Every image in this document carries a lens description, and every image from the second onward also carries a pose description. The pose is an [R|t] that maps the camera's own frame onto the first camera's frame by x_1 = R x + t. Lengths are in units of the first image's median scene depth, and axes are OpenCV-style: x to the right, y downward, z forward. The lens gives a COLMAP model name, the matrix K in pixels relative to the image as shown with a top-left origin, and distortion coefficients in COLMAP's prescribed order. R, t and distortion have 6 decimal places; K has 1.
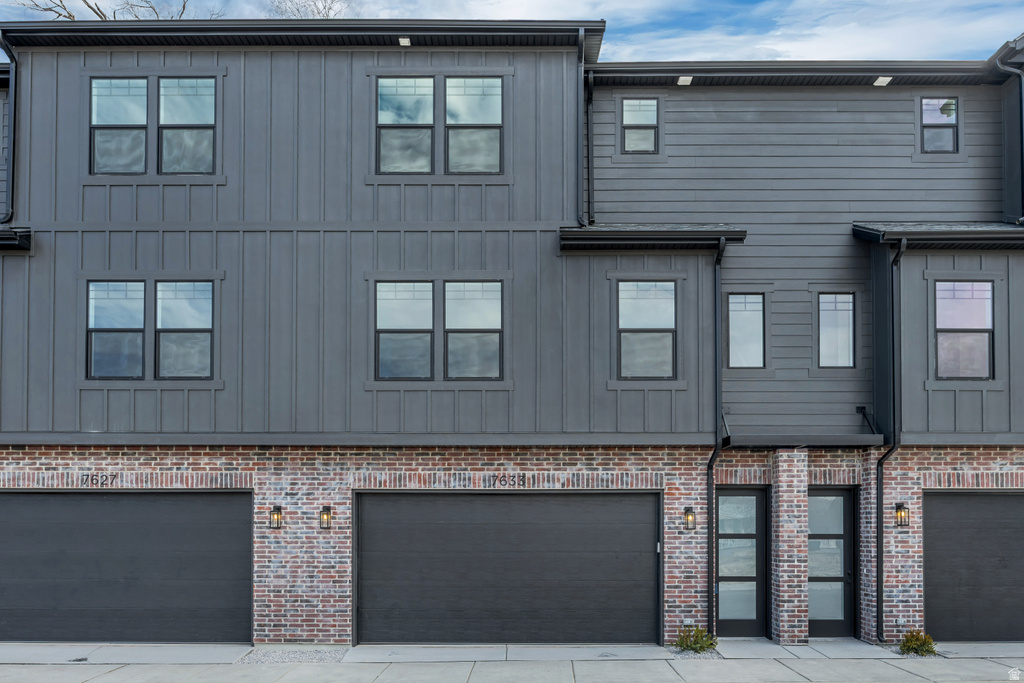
lens RADIAL K [[737.0, 0, 512.0], [0, 737.0, 371.4], [0, 0, 1]] dist [-0.007042, -0.001211]
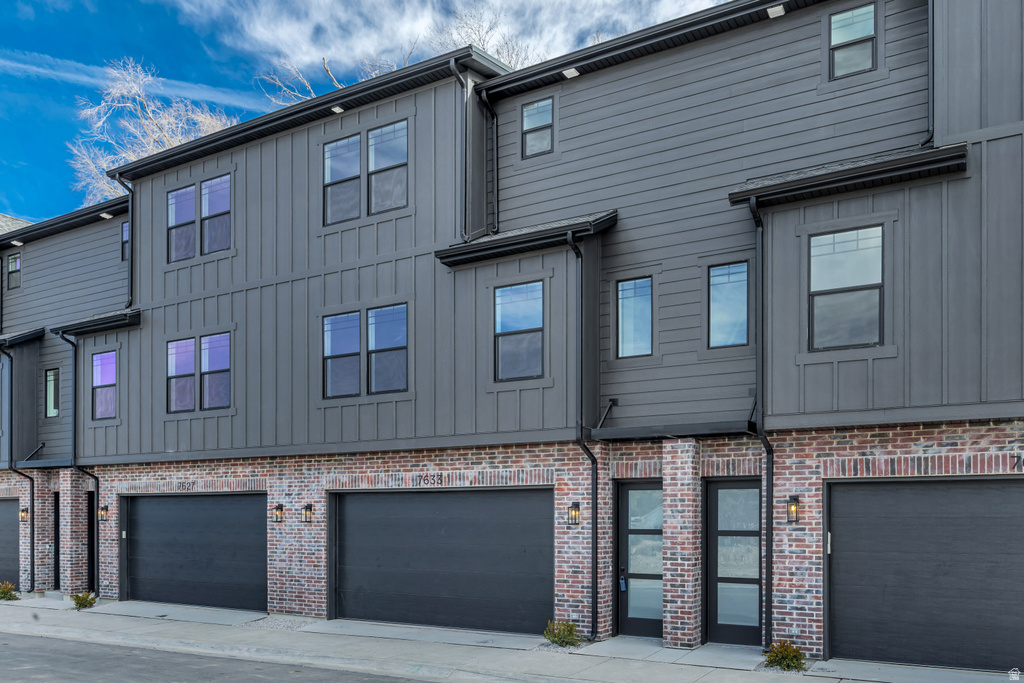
lens RADIAL K [[815.6, 0, 512.0], [0, 815.6, 341.5], [0, 0, 1]] dist [-0.005061, -0.002422]
pose [[0.860899, -0.106675, -0.497468, 0.735465], [0.101285, 0.994135, -0.037898, -0.000189], [0.498593, -0.017759, 0.866654, -0.002325]]
